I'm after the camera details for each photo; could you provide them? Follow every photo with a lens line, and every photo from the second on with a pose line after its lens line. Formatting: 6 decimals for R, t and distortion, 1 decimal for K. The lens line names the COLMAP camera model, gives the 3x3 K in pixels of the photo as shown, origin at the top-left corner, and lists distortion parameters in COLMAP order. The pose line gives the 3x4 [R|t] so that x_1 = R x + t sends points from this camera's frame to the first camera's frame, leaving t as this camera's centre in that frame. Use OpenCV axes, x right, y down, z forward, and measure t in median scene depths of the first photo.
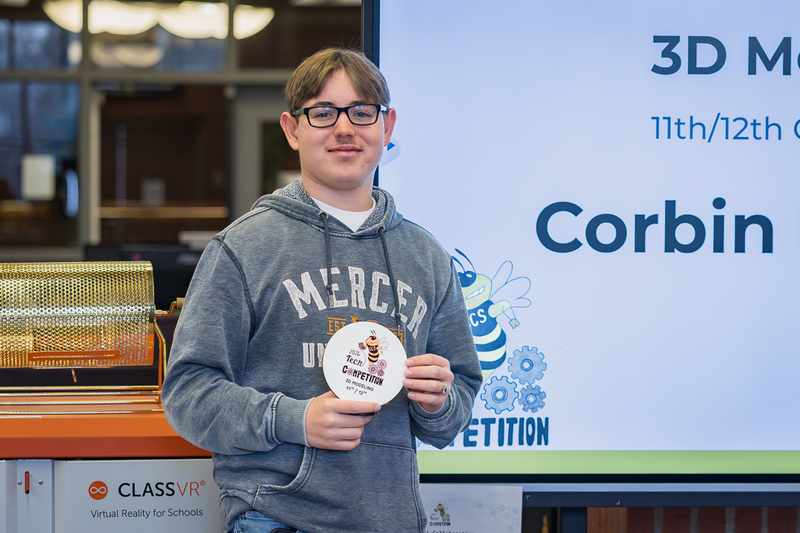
lens RADIAL K [[3353.3, 0, 401.0], [0, 3353.3, 266.1], [0, 0, 1]] dist [-0.046191, 0.000000]
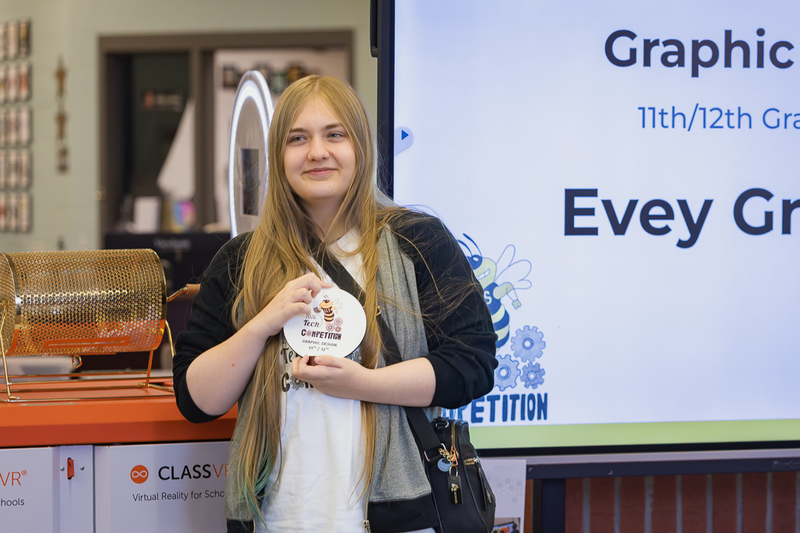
lens RADIAL K [[3444.2, 0, 420.7], [0, 3444.2, 250.6], [0, 0, 1]] dist [0.034369, 0.000000]
pose [[0.969690, -0.012379, 0.244025, -0.257950], [0.012731, 0.999919, 0.000137, -0.000263], [-0.244007, 0.002973, 0.969769, -0.038428]]
